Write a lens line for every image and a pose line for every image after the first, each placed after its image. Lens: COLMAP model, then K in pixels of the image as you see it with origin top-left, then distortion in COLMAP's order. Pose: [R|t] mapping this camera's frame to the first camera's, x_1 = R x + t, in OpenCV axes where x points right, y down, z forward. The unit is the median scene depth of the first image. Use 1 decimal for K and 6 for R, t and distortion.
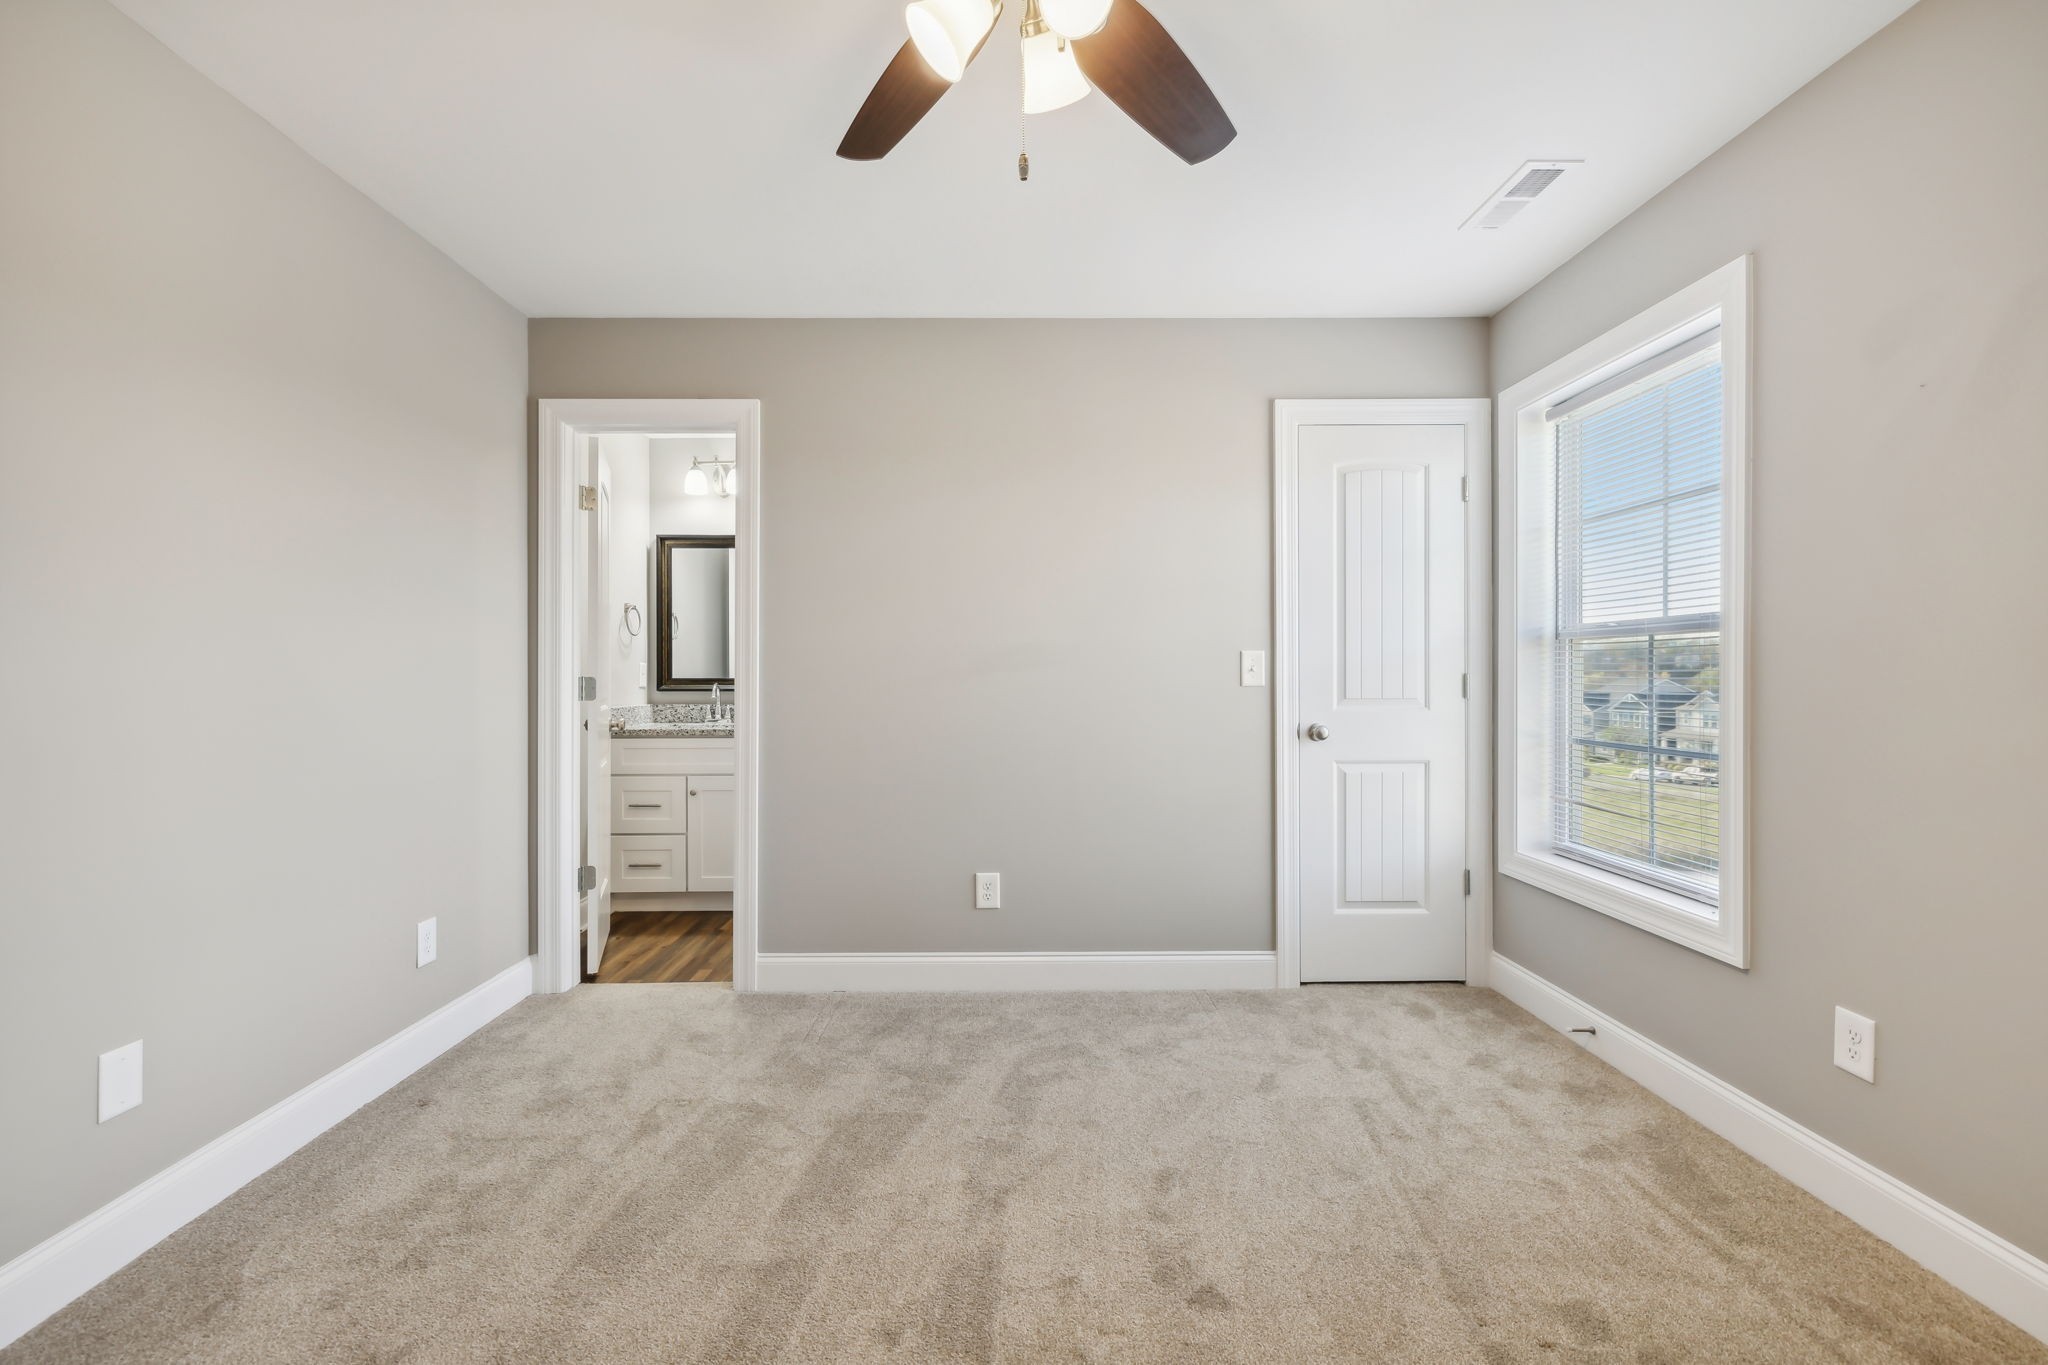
lens RADIAL K [[888.3, 0, 1024.0], [0, 888.3, 682.5], [0, 0, 1]] dist [0.001703, 0.000230]
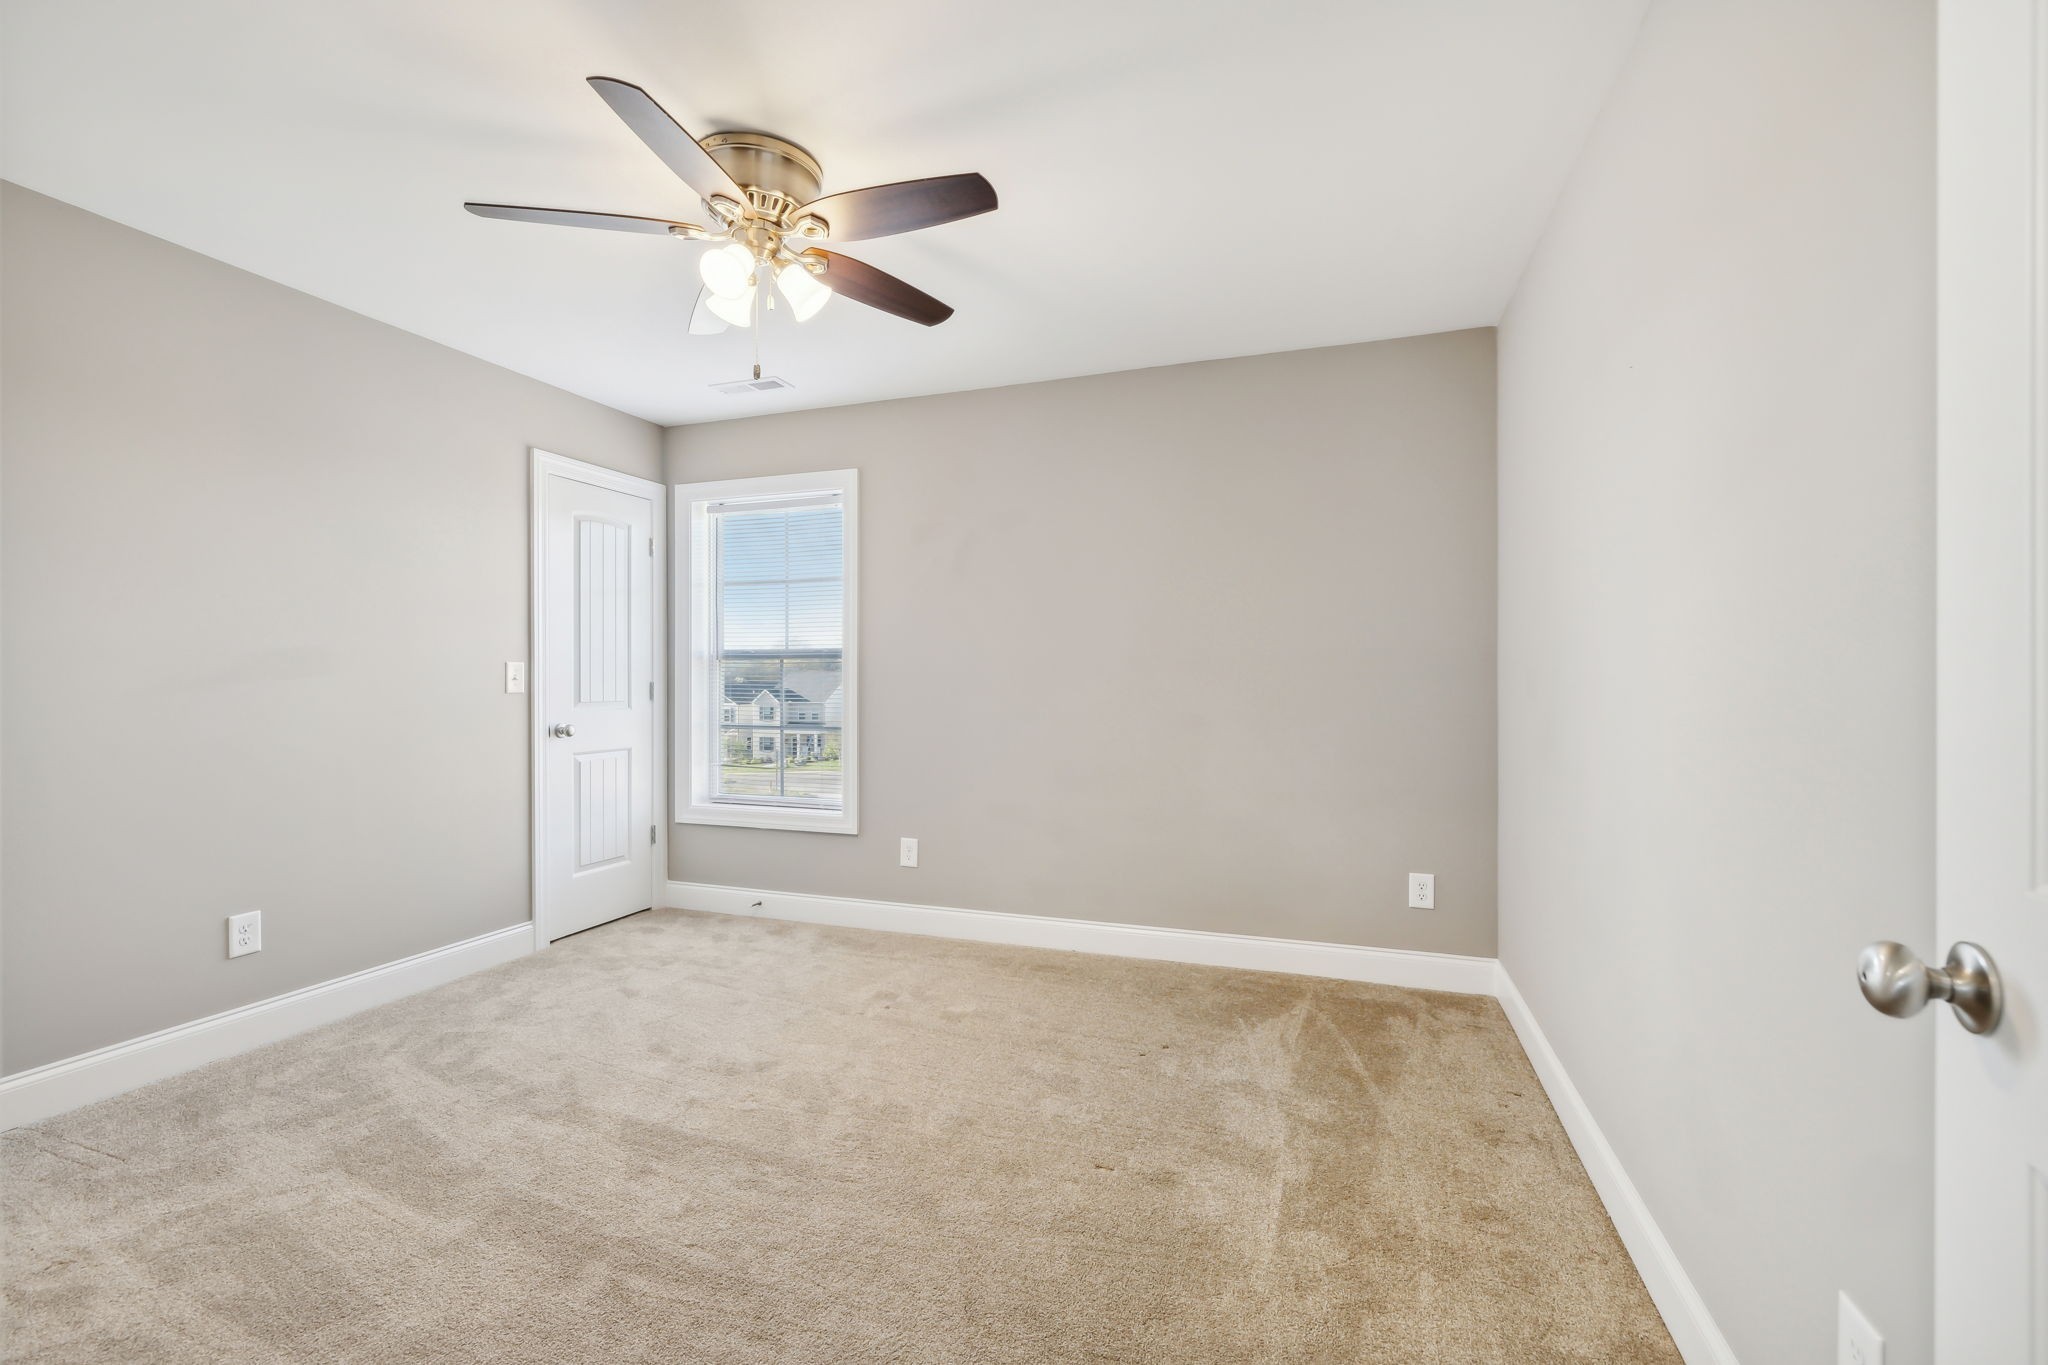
lens RADIAL K [[888.3, 0, 1024.0], [0, 888.3, 682.5], [0, 0, 1]] dist [0.001703, 0.000230]
pose [[0.340005, -0.000128, 0.940424, -0.670927], [0.007602, 0.999968, -0.002612, -0.001708], [-0.940393, 0.008038, 0.339995, -0.005699]]
